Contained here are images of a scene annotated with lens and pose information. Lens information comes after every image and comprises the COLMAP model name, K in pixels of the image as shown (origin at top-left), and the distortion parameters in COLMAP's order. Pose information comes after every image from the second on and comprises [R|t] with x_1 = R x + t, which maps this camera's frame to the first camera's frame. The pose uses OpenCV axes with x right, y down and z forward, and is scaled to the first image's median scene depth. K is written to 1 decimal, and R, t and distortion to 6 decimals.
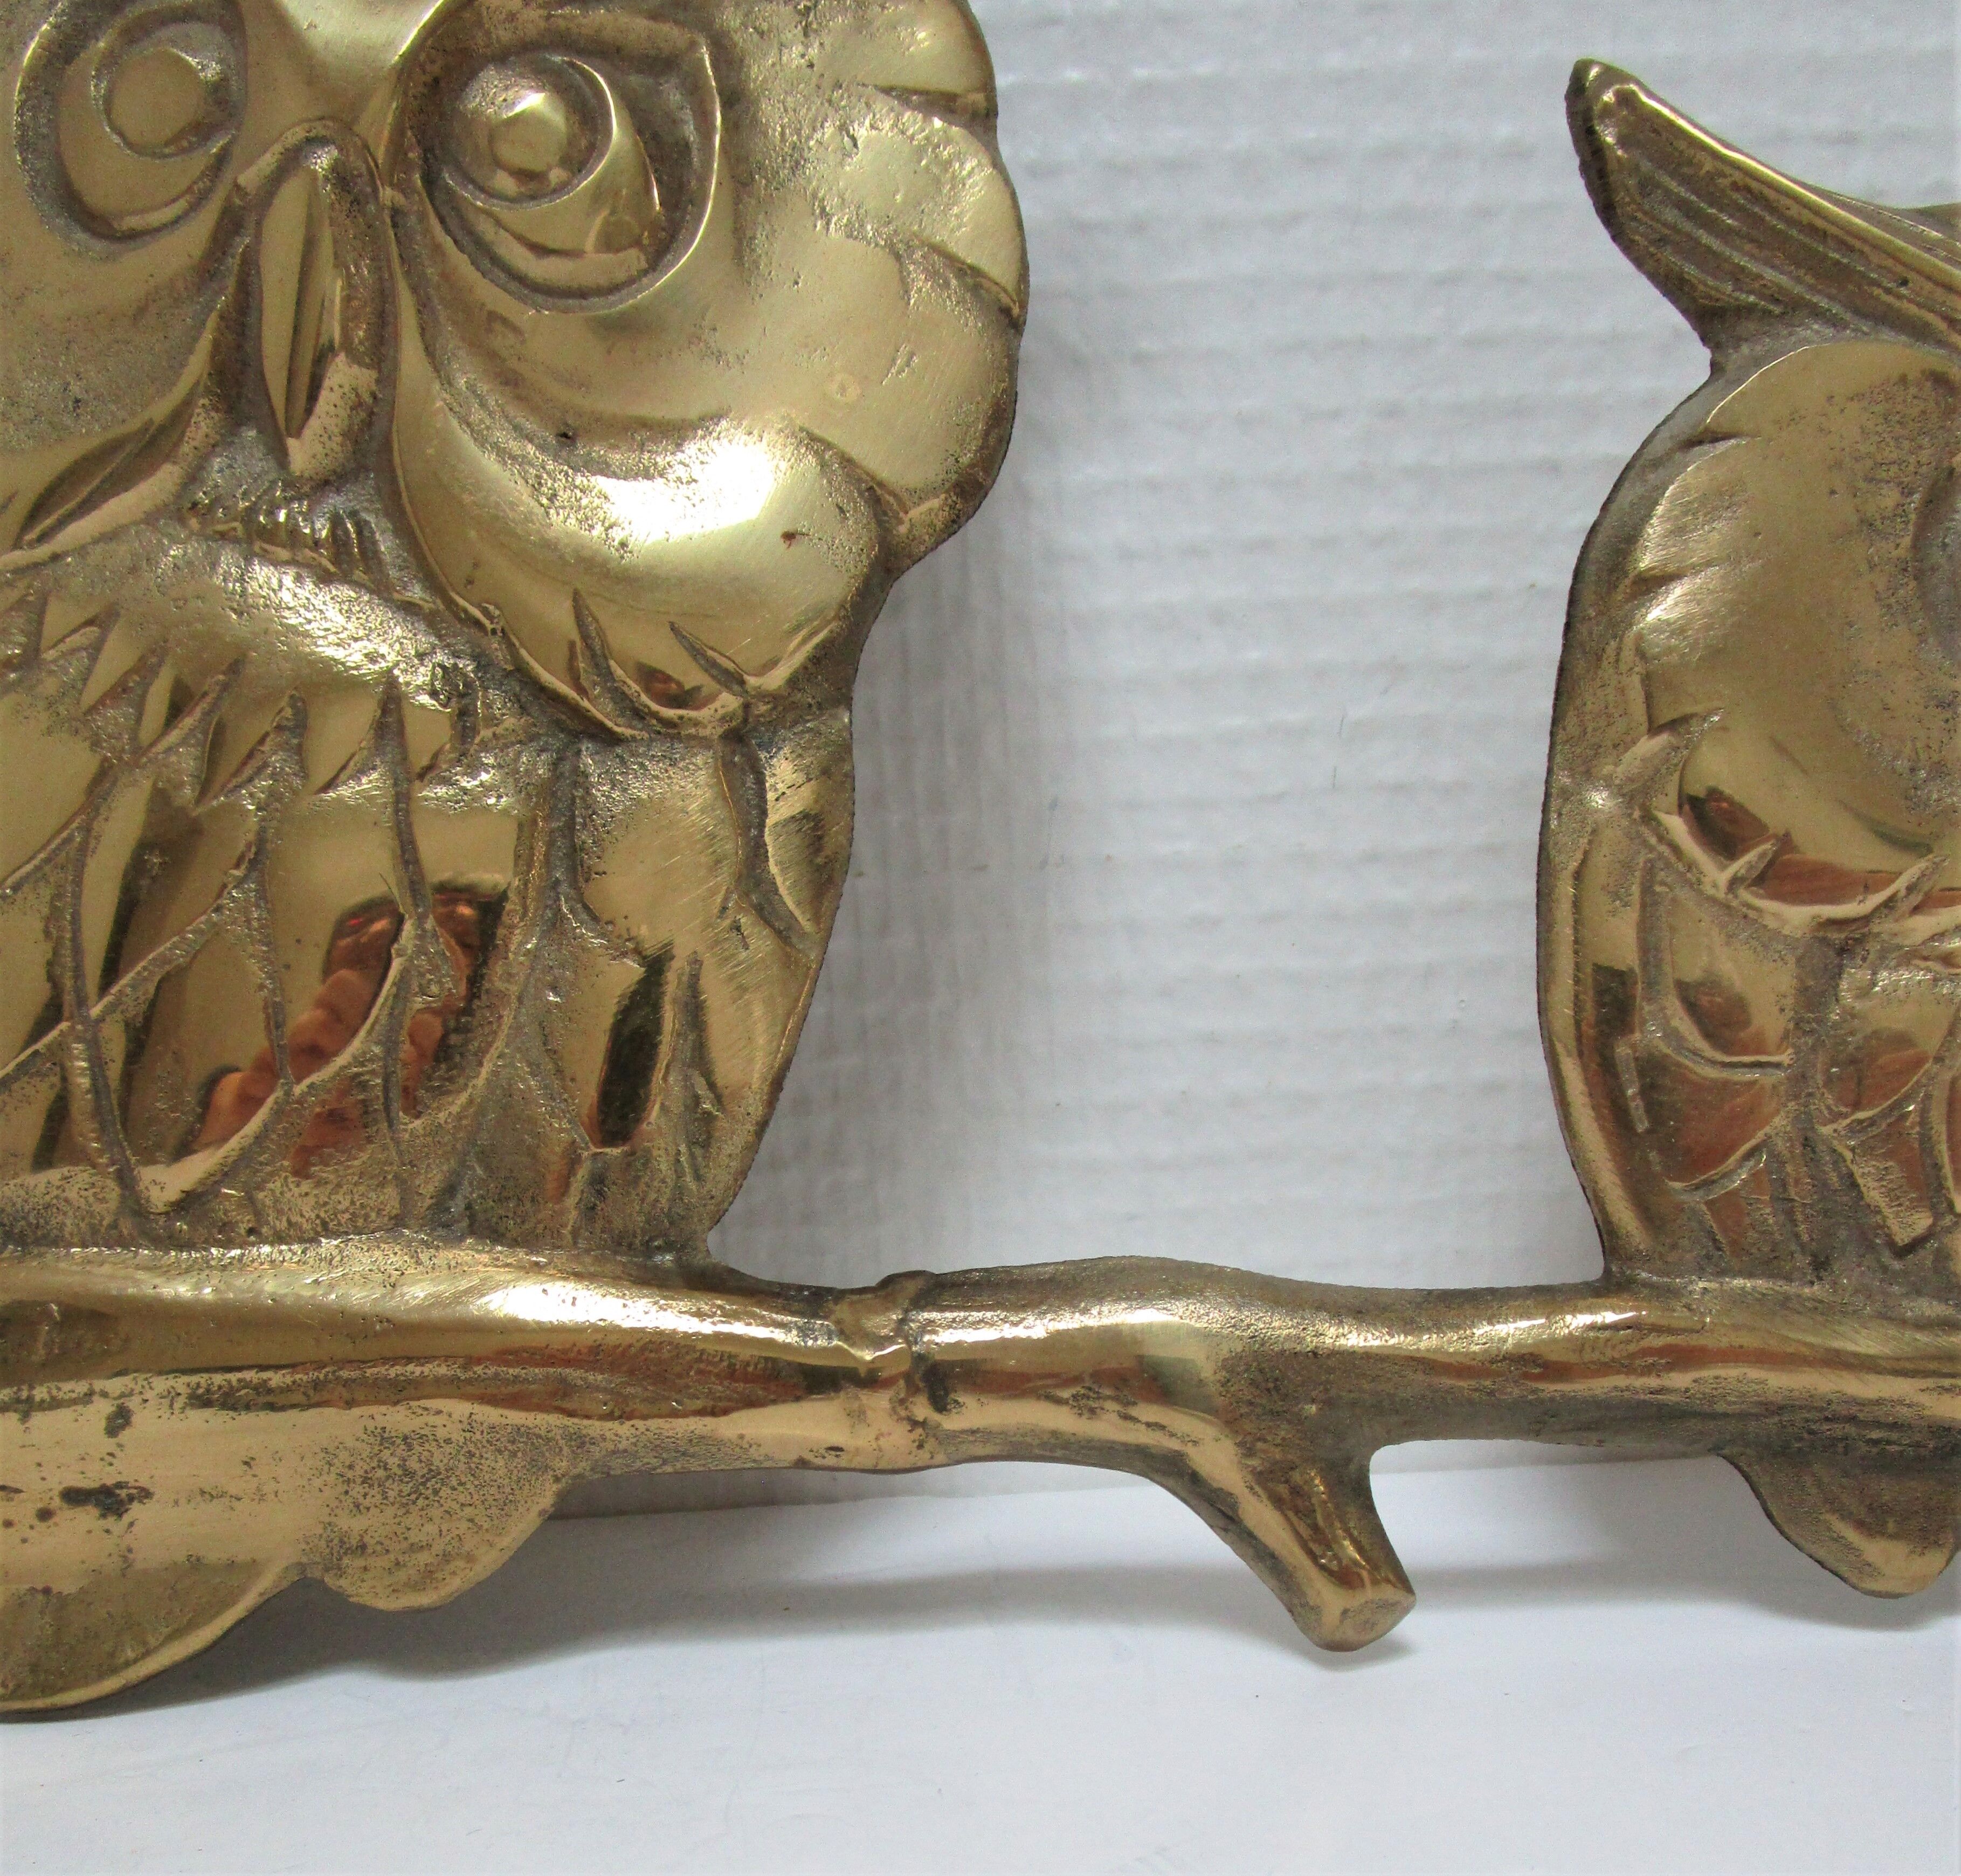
lens RADIAL K [[1890.2, 0, 1020.5], [0, 1890.2, 1323.0], [0, 0, 1]] dist [-0.027705, 0.000000]
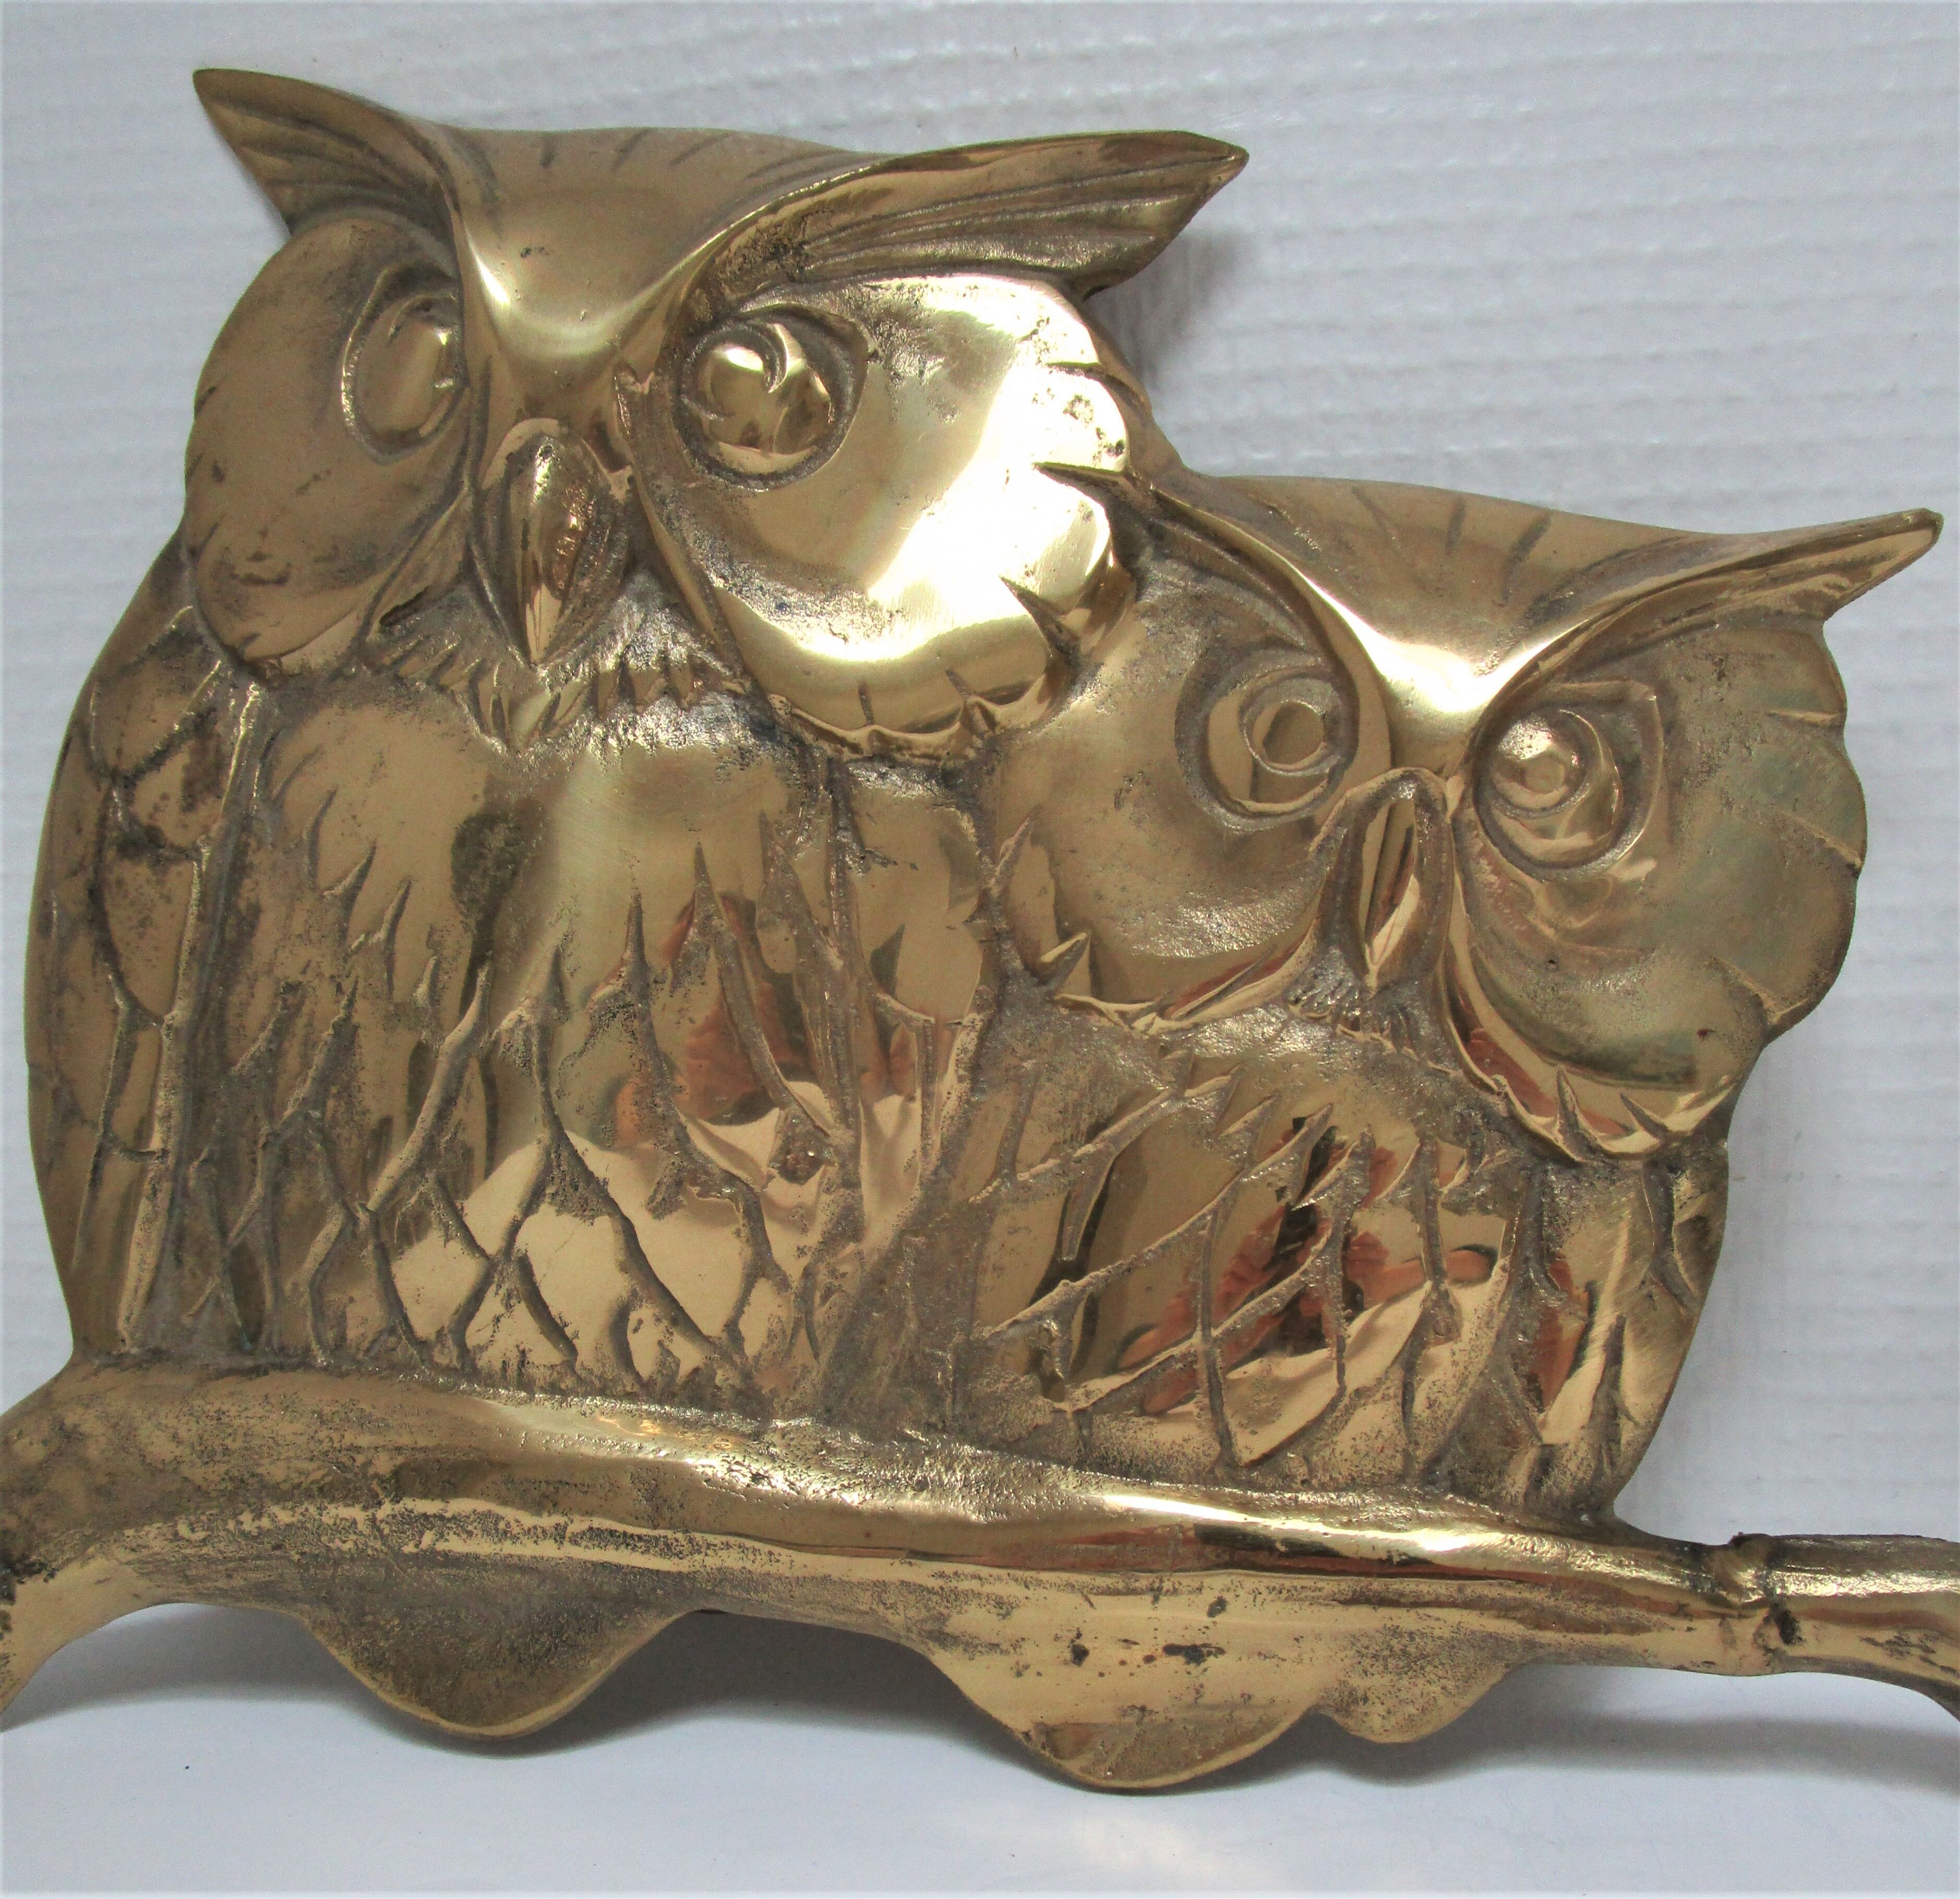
lens RADIAL K [[1888.9, 0, 991.5], [0, 1888.9, 1082.2], [0, 0, 1]] dist [-0.027705, 0.000000]
pose [[0.987934, 0.044227, -0.148426, -0.445815], [-0.049864, 0.998161, -0.034475, -0.299450], [0.146629, 0.041460, 0.988322, -0.518824]]
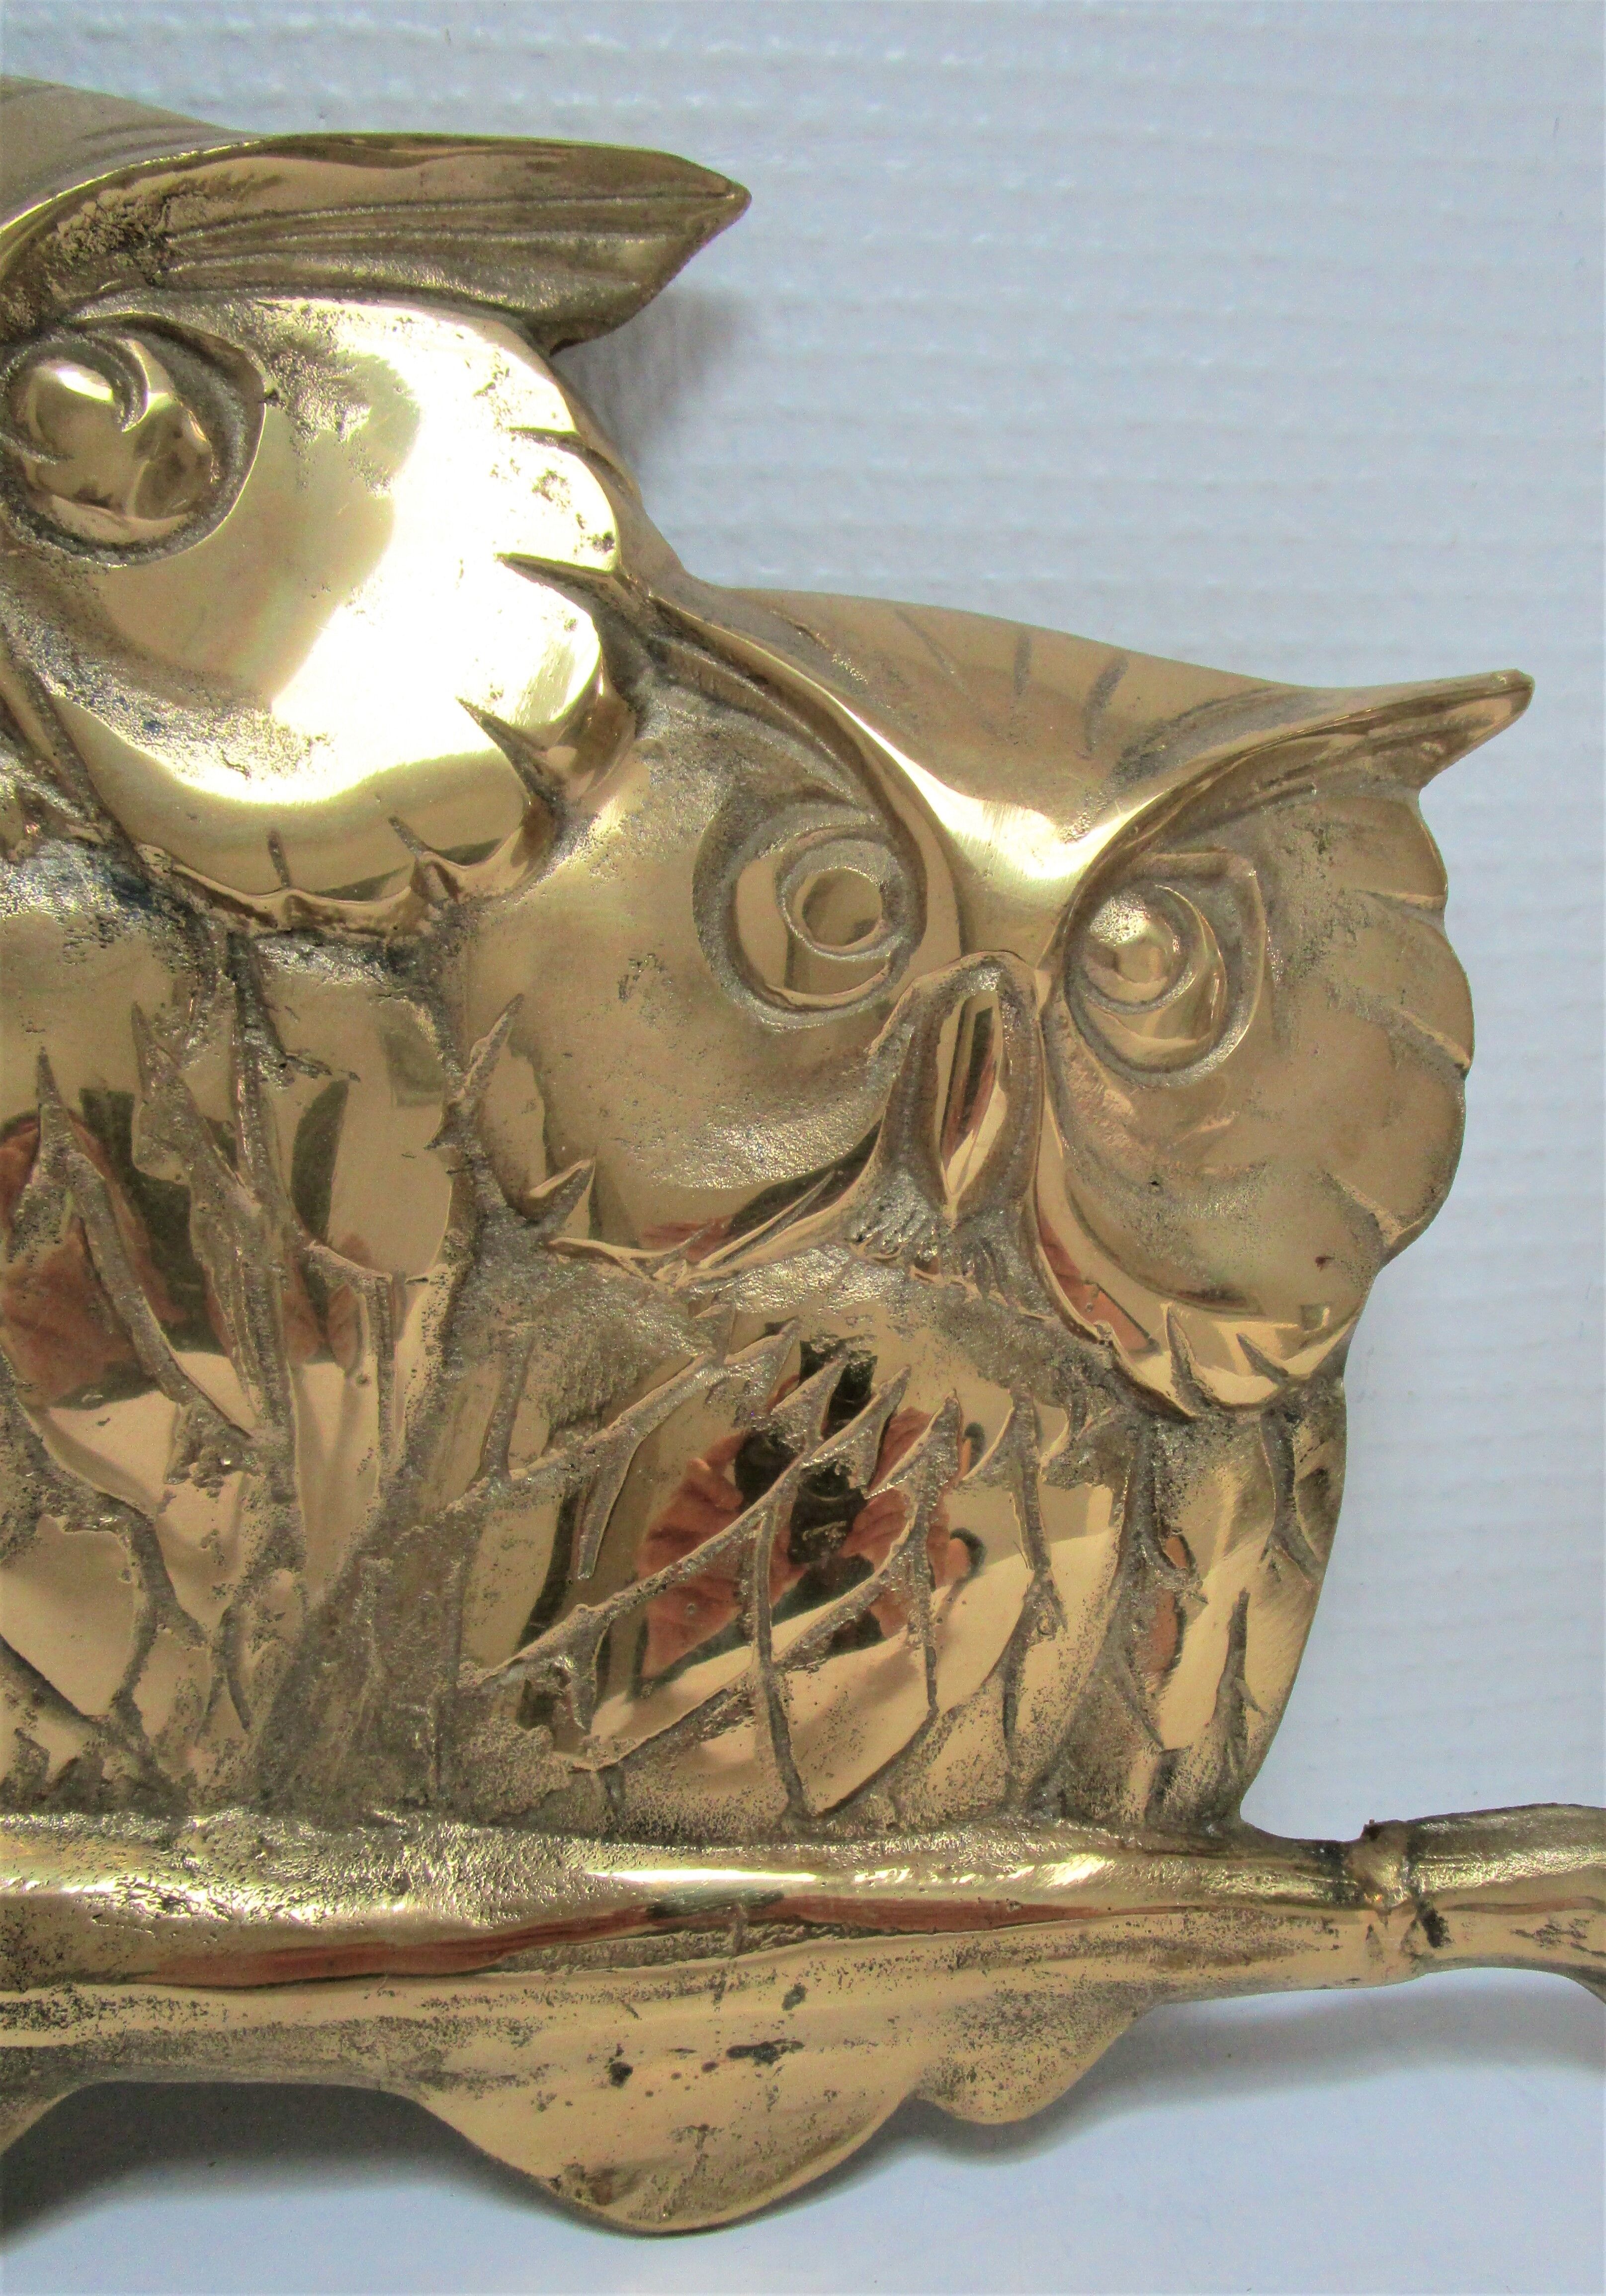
lens RADIAL K [[1788.7, 0, 953.9], [0, 1788.7, 1252.2], [0, 0, 1]] dist [-0.031265, 0.010801]
pose [[0.988608, 0.005628, 0.150408, -0.543709], [-0.001094, 0.999543, -0.030207, -0.383763], [-0.150509, 0.029699, 0.988162, -0.153845]]
